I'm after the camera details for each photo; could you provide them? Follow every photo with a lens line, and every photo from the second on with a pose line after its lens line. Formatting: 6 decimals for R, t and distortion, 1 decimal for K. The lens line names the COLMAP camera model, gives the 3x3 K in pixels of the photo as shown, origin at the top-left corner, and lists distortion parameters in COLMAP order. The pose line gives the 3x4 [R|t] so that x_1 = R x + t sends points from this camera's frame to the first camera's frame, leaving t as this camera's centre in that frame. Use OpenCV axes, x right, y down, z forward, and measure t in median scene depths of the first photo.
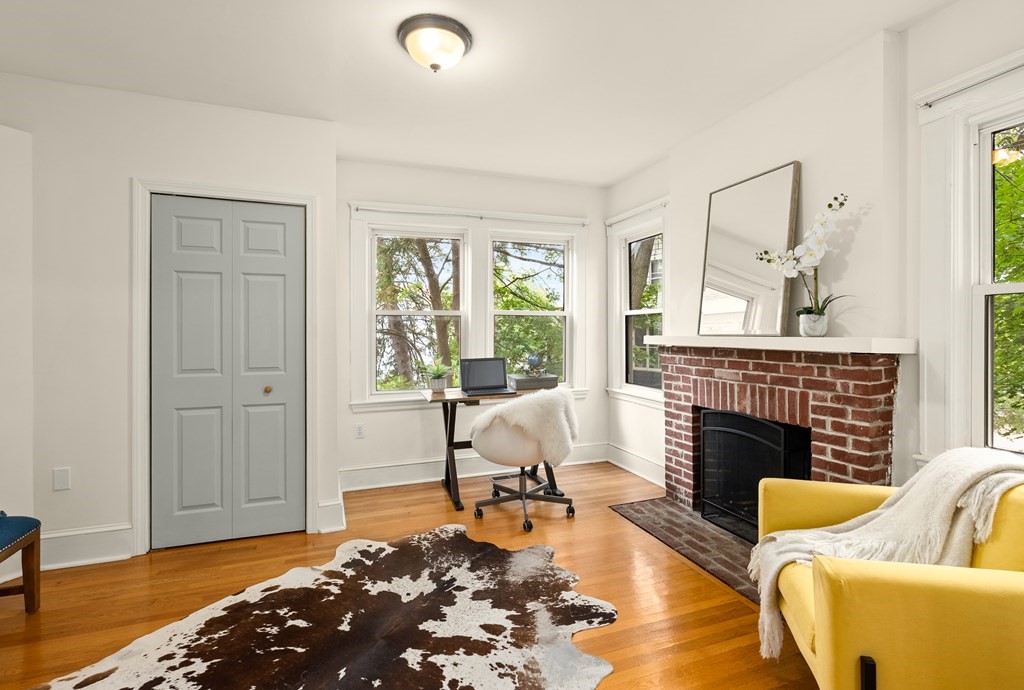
lens RADIAL K [[468.8, 0, 512.0], [0, 468.8, 345.0], [0, 0, 1]] dist [-0.000364, -0.000018]
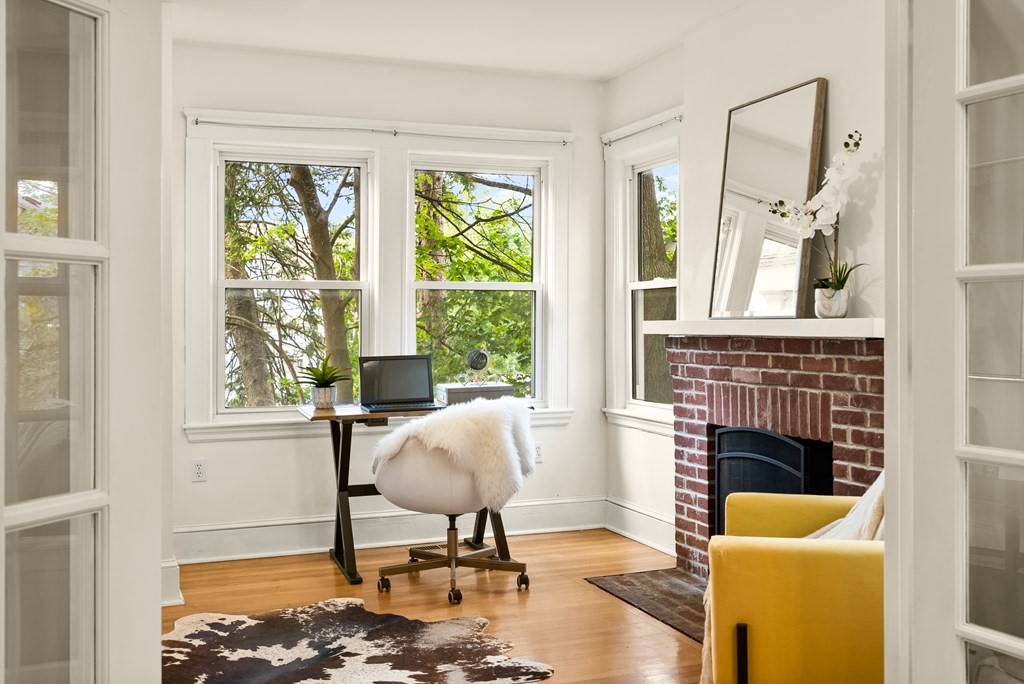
lens RADIAL K [[1053.8, 0, 548.0], [0, 1053.8, 335.4], [0, 0, 1]] dist [0.042515, -0.014738]
pose [[0.998878, 0.000100, 0.047353, 0.087800], [0.000865, 0.999792, -0.020363, 0.033185], [-0.047345, 0.020381, 0.998671, -0.505226]]
